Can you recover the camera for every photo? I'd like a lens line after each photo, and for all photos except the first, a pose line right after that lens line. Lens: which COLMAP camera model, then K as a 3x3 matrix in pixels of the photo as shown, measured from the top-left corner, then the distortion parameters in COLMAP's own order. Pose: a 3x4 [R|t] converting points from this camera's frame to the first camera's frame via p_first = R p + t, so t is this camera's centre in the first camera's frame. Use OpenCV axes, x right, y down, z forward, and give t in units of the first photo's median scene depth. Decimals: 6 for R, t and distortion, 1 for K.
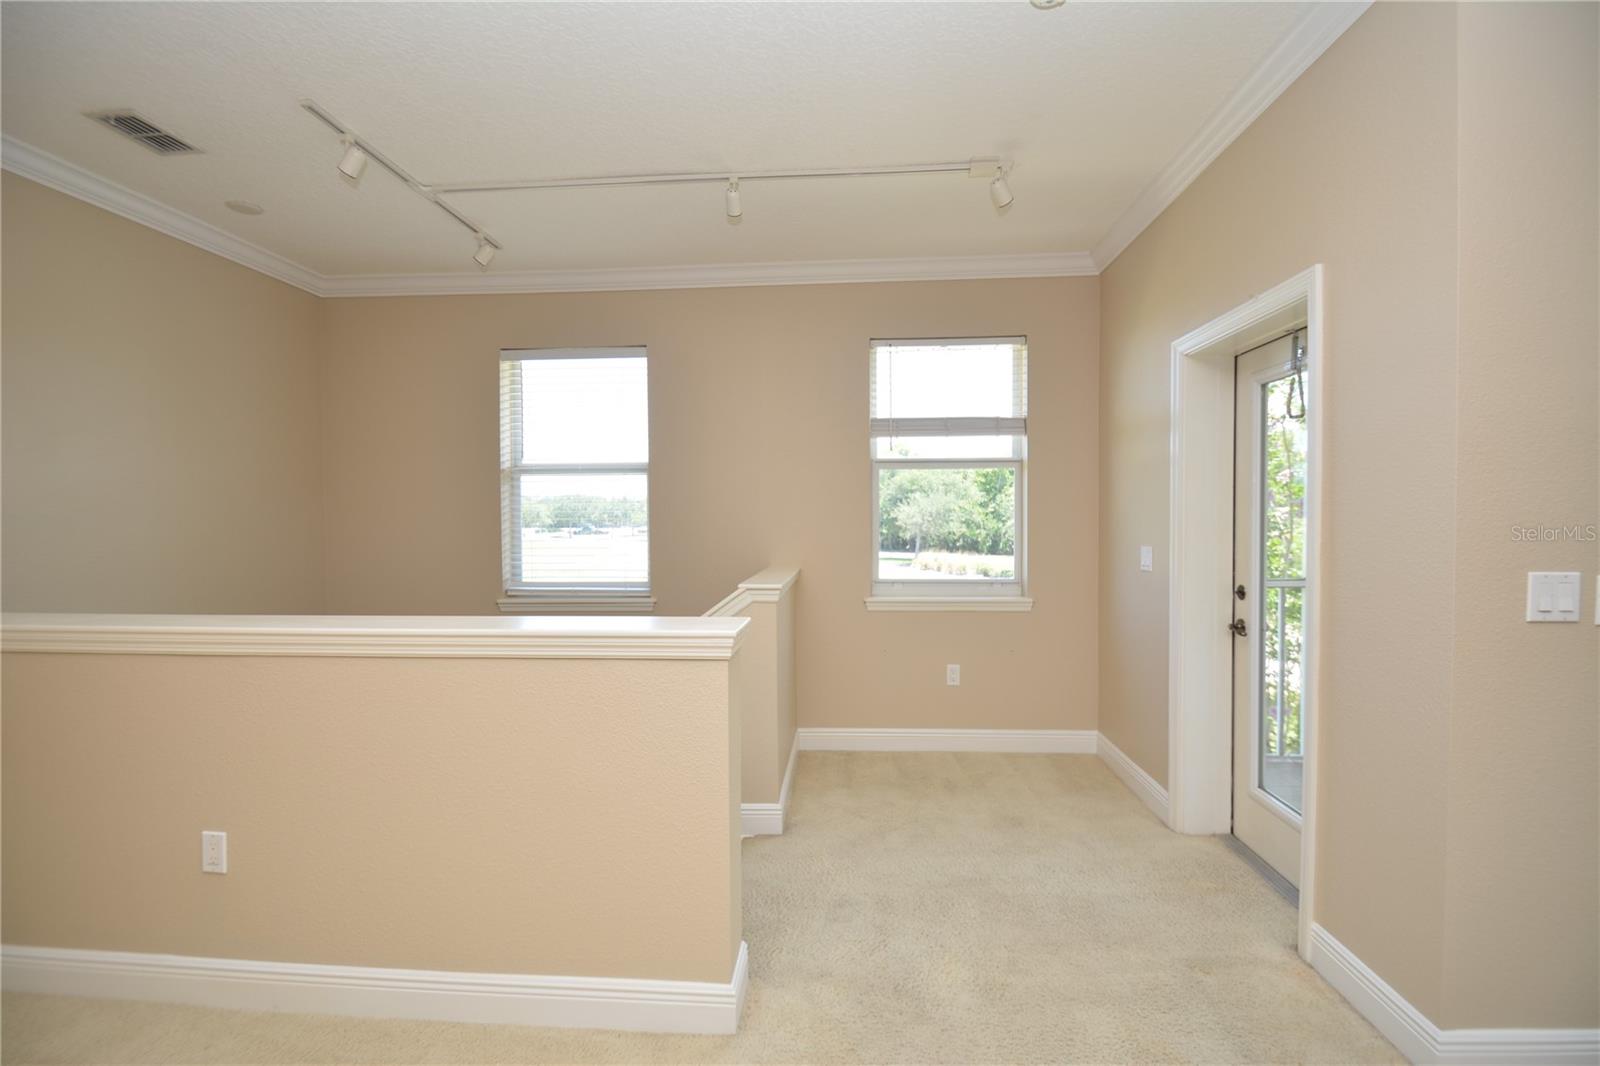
lens RADIAL K [[697.6, 0, 802.7], [0, 697.6, 536.5], [0, 0, 1]] dist [-0.008206, -0.001589]
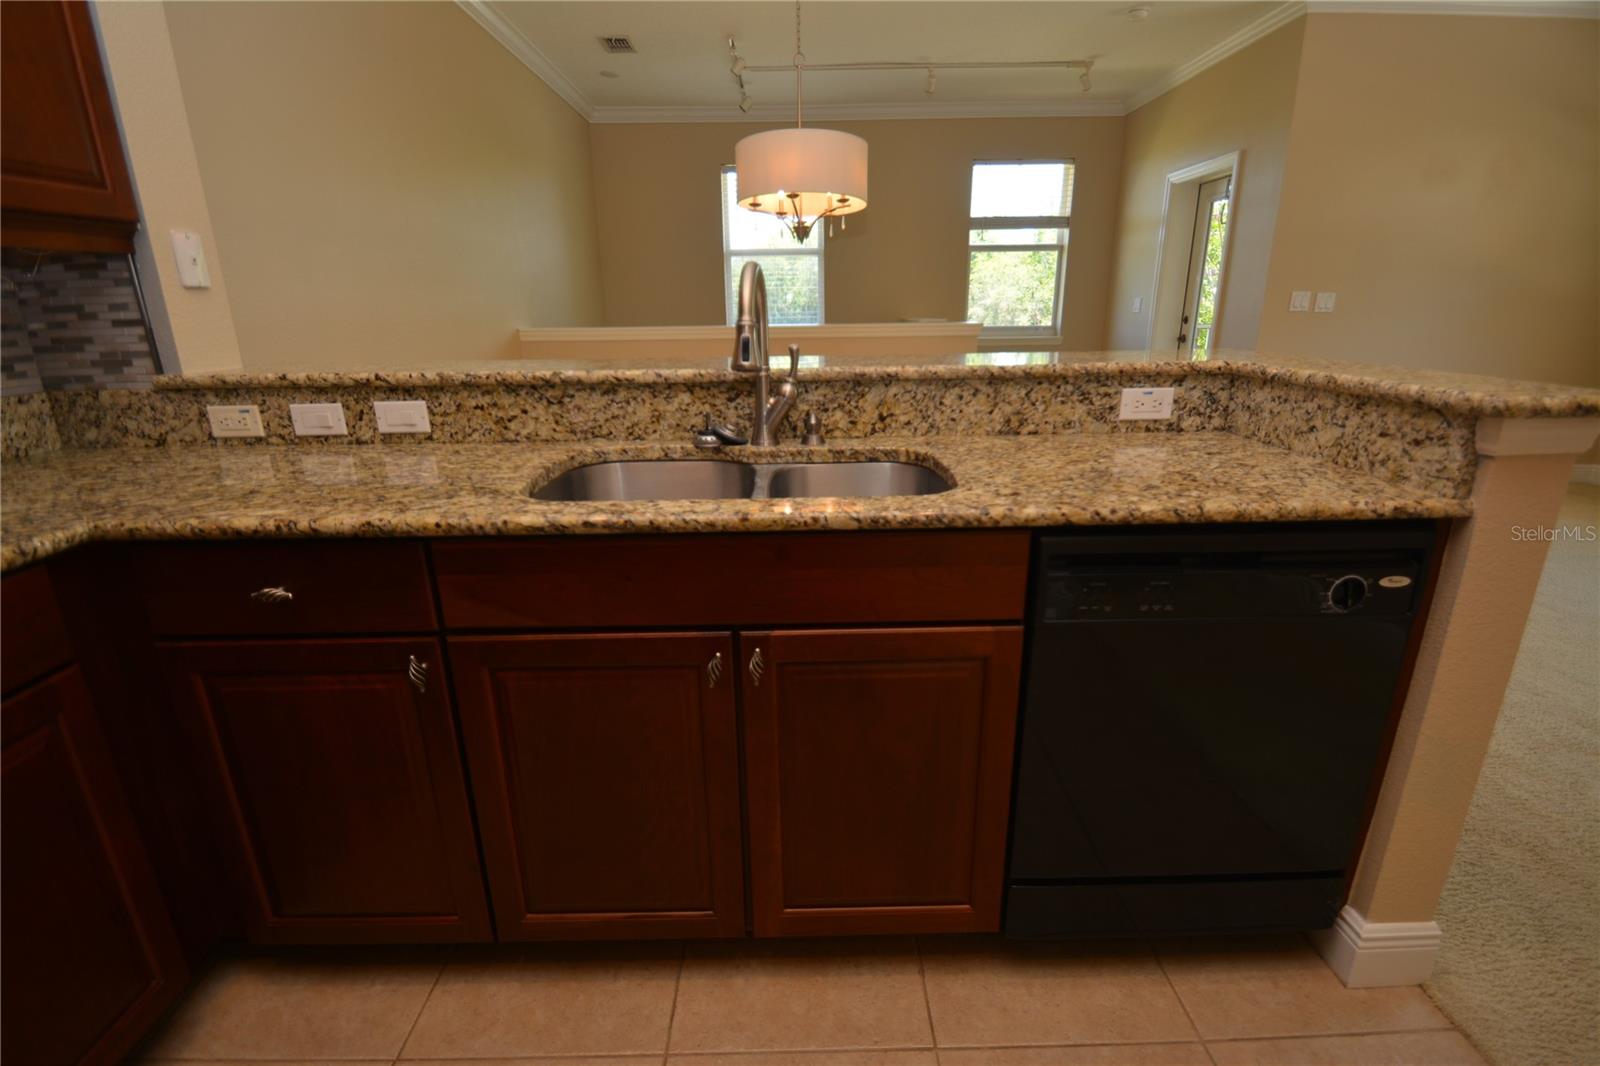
lens RADIAL K [[732.9, 0, 798.0], [0, 732.9, 541.7], [0, 0, 1]] dist [0.003434, -0.009991]
pose [[0.996243, -0.034210, 0.079554, -0.434524], [0.011126, 0.961614, 0.274181, 0.072669], [-0.085880, -0.272266, 0.958382, -0.713112]]
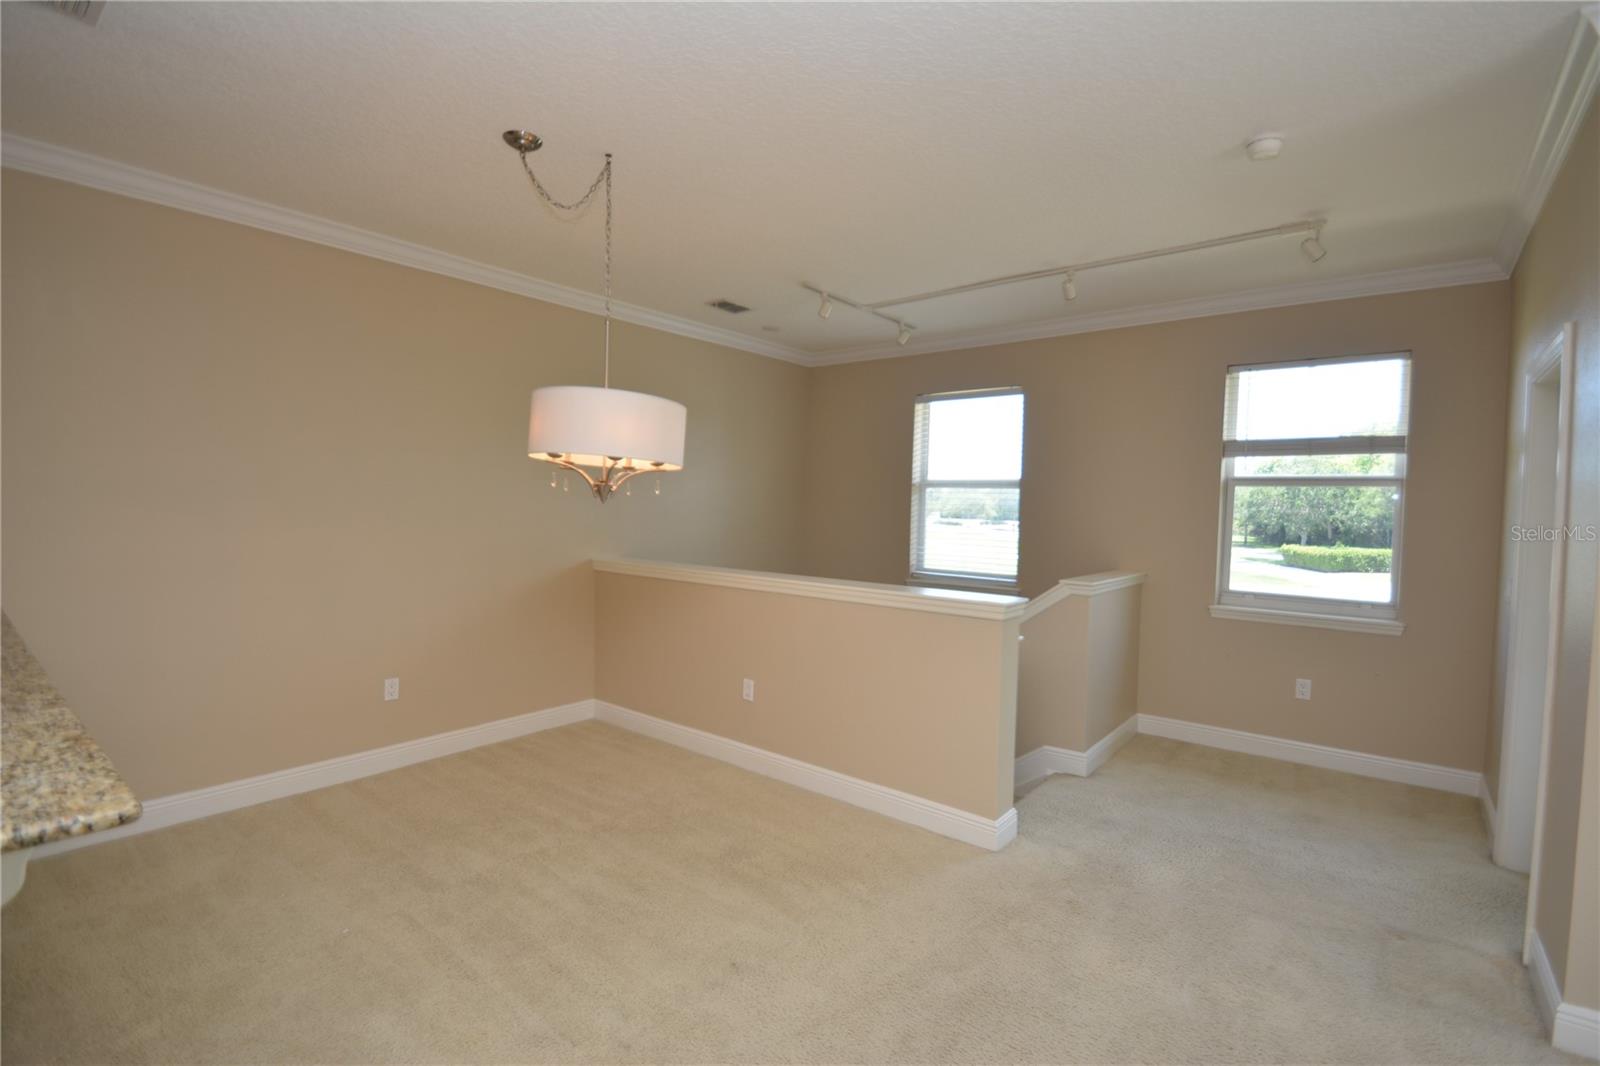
lens RADIAL K [[732.9, 0, 796.7], [0, 732.9, 540.0], [0, 0, 1]] dist [0.003434, -0.009991]
pose [[0.816979, 0.051956, -0.574322, 0.214174], [-0.043925, 0.998646, 0.027858, -0.017256], [0.574992, 0.002468, 0.818155, -0.307071]]
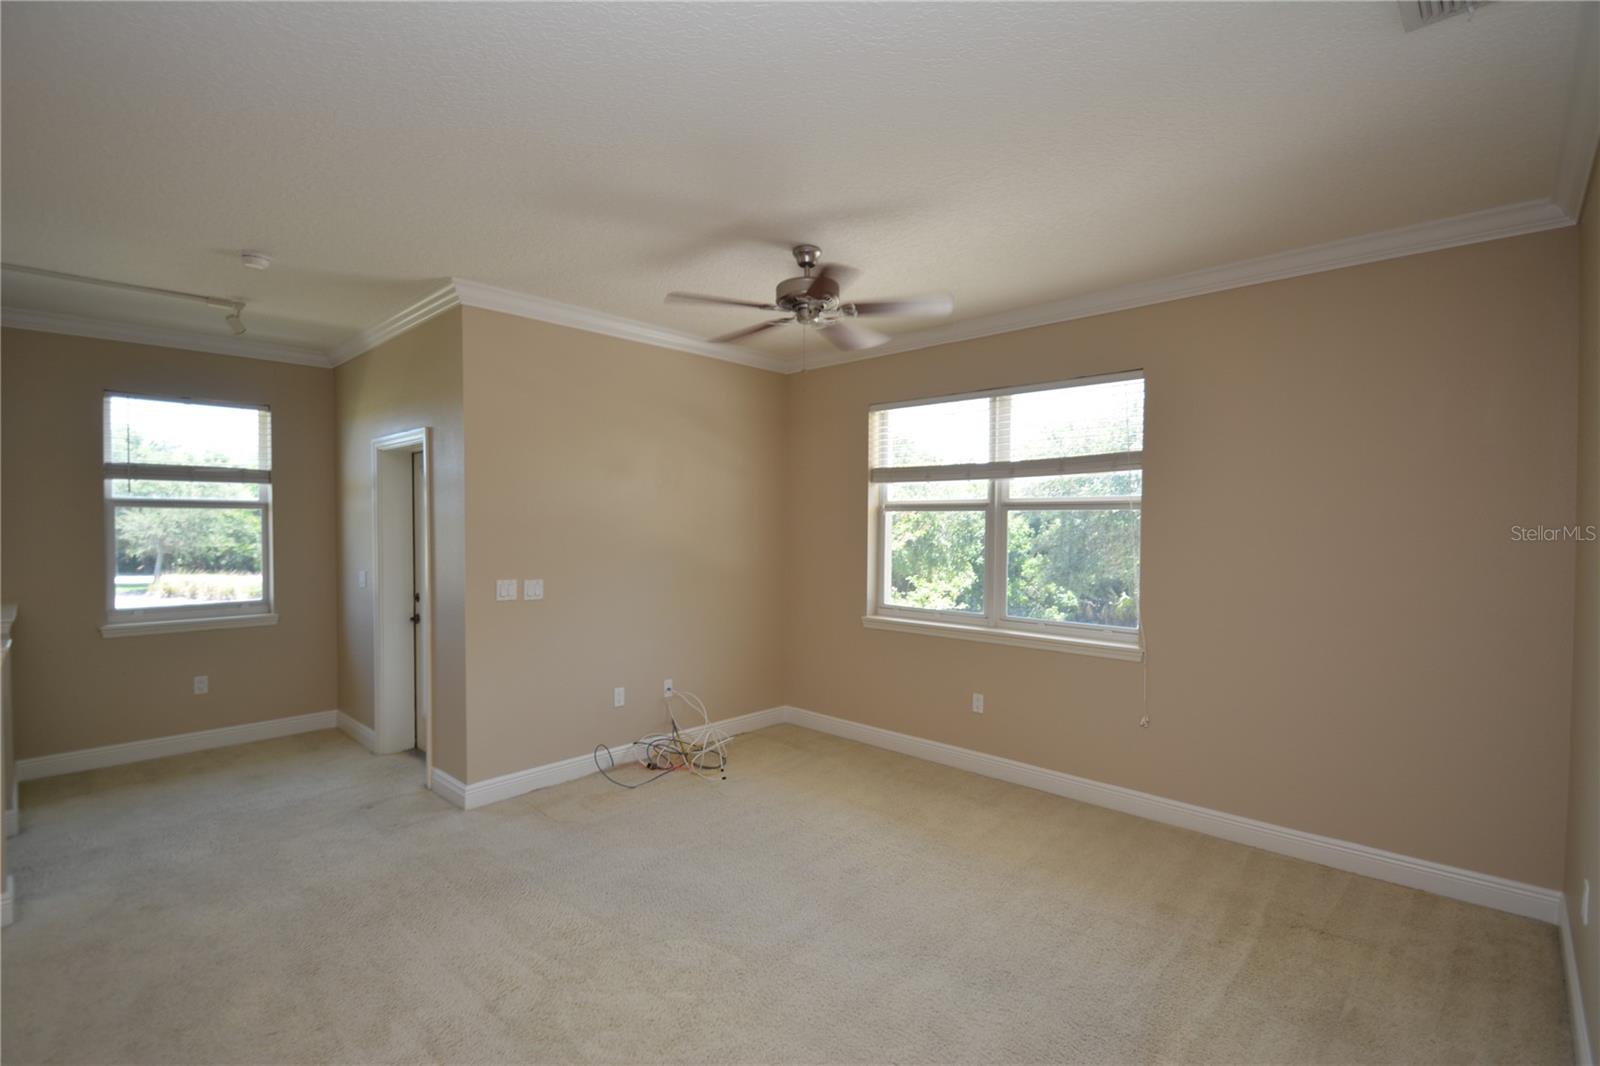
lens RADIAL K [[732.9, 0, 794.8], [0, 732.9, 536.1], [0, 0, 1]] dist [0.003434, -0.009991]
pose [[0.636092, -0.004814, 0.771598, -0.096449], [0.016596, 0.999835, -0.007443, -0.026382], [-0.771435, 0.017539, 0.636067, -0.560468]]
